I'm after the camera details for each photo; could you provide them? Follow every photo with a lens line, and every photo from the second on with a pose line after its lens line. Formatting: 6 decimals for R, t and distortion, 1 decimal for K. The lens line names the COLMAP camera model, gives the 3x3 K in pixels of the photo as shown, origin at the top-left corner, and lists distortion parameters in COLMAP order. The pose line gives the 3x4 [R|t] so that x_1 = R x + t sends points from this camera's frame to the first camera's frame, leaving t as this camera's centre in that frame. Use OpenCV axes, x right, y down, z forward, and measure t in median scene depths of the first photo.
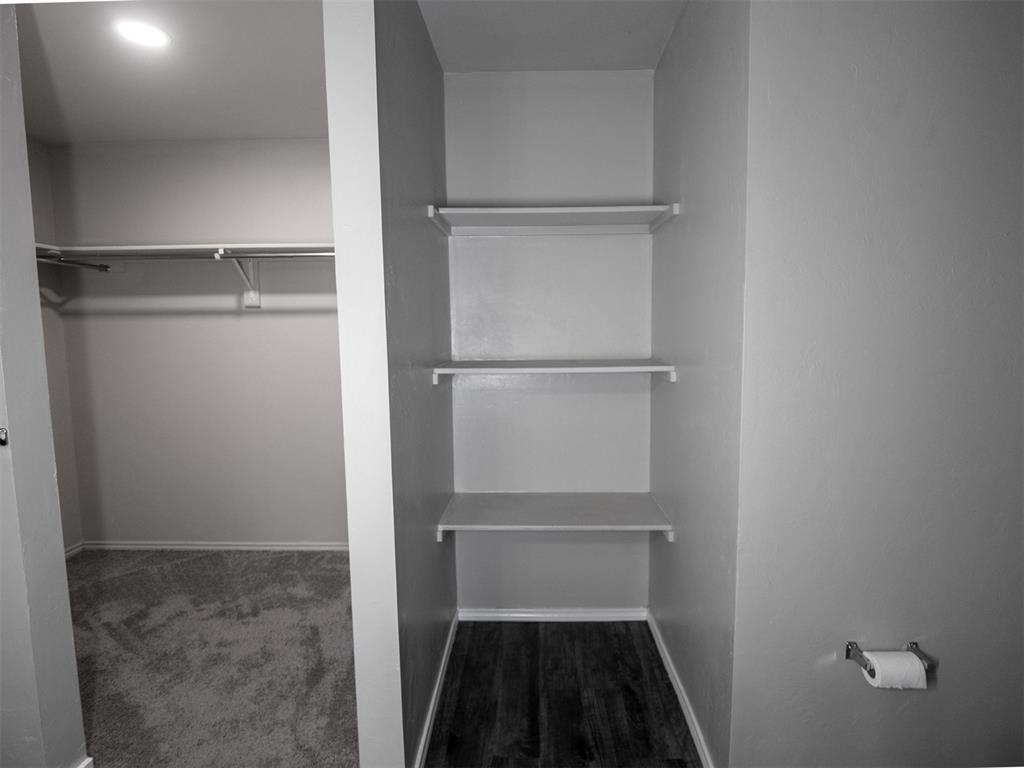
lens RADIAL K [[520.4, 0, 517.3], [0, 520.4, 386.0], [0, 0, 1]] dist [-0.001924, -0.000395]
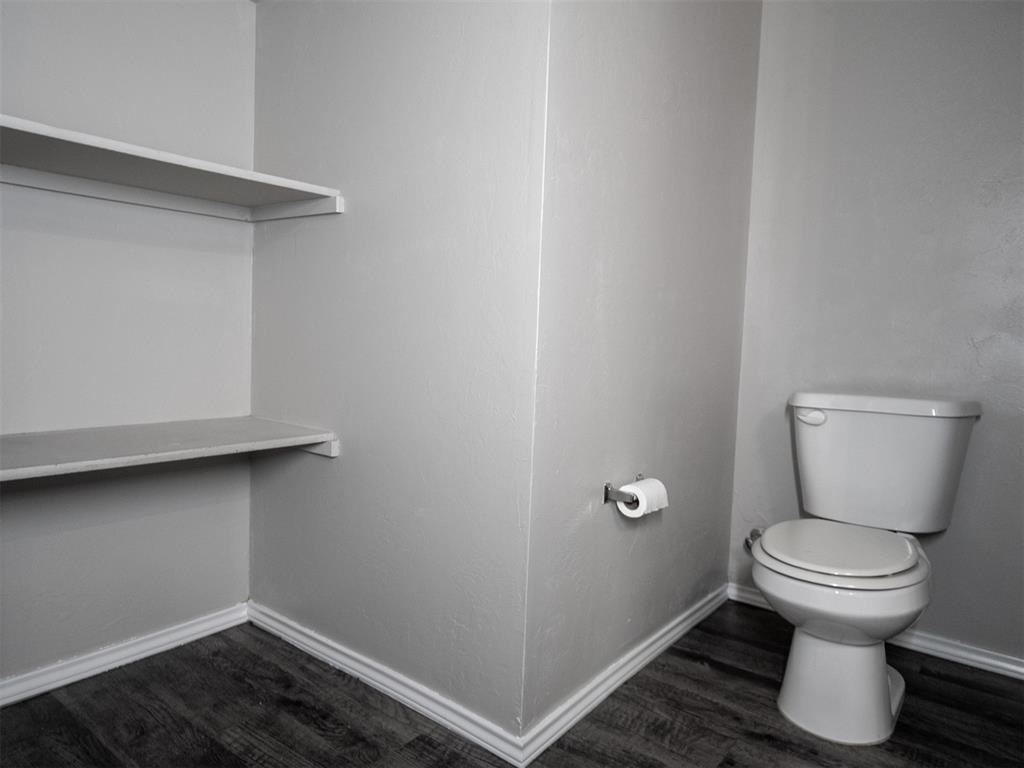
lens RADIAL K [[683.9, 0, 508.7], [0, 683.9, 382.6], [0, 0, 1]] dist [0.001549, -0.001595]
pose [[0.599788, -0.019827, 0.799913, -0.269736], [0.041403, 0.999123, -0.006280, 0.217203], [-0.799087, 0.036886, 0.600083, 0.286499]]
